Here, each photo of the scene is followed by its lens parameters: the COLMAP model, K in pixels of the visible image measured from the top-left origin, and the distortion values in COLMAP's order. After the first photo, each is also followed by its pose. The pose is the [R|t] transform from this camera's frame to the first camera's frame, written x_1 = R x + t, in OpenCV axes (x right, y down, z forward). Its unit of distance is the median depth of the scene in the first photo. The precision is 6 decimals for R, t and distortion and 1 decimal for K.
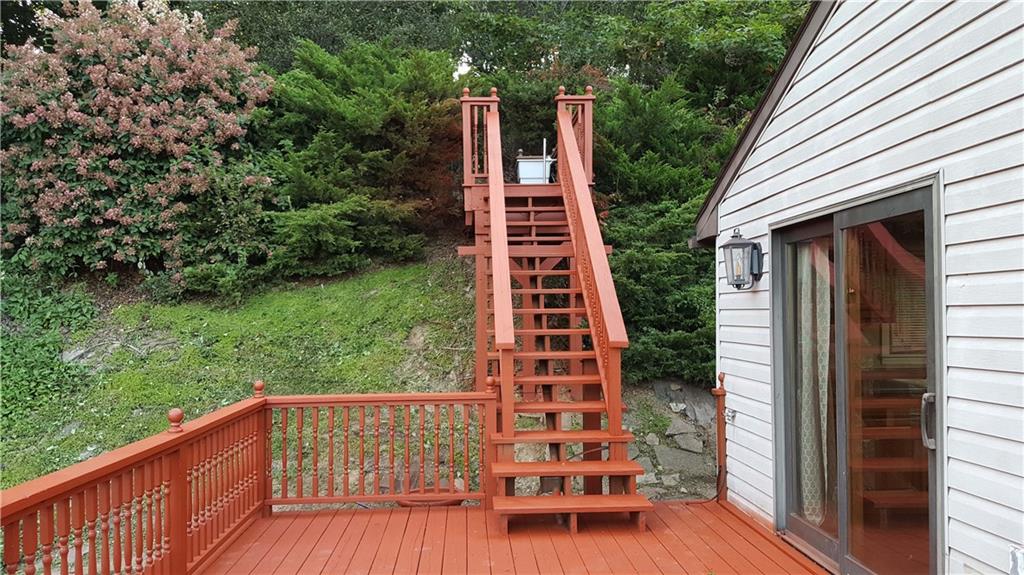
lens RADIAL K [[755.6, 0, 512.5], [0, 755.6, 315.1], [0, 0, 1]] dist [0.122386, -0.184592]
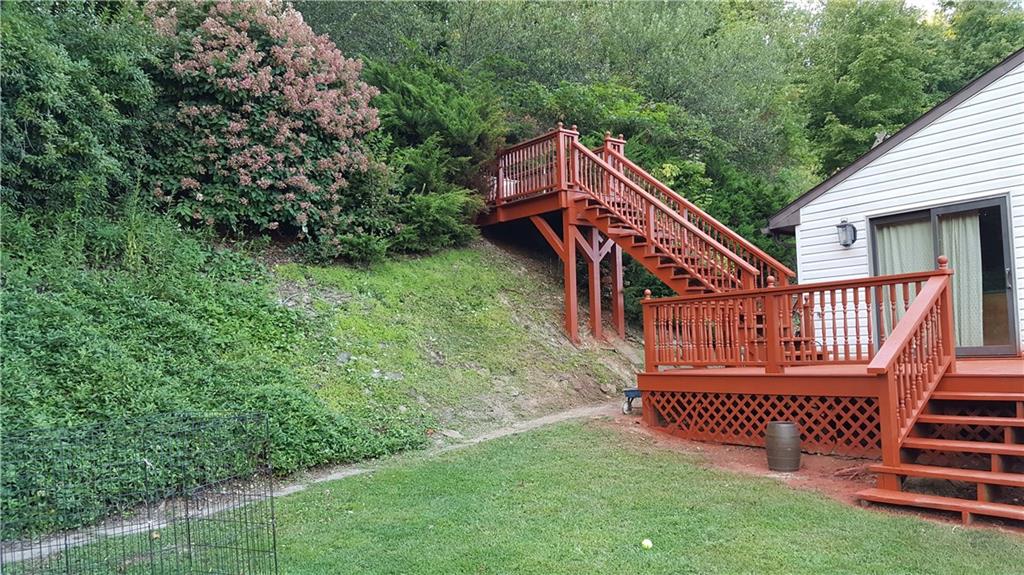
lens RADIAL K [[733.2, 0, 512.7], [0, 733.2, 331.5], [0, 0, 1]] dist [0.058820, -0.102898]
pose [[0.811564, 0.001155, 0.584262, -0.940024], [0.025728, 0.998957, -0.037711, 0.144400], [-0.583697, 0.045637, 0.810688, -0.048984]]
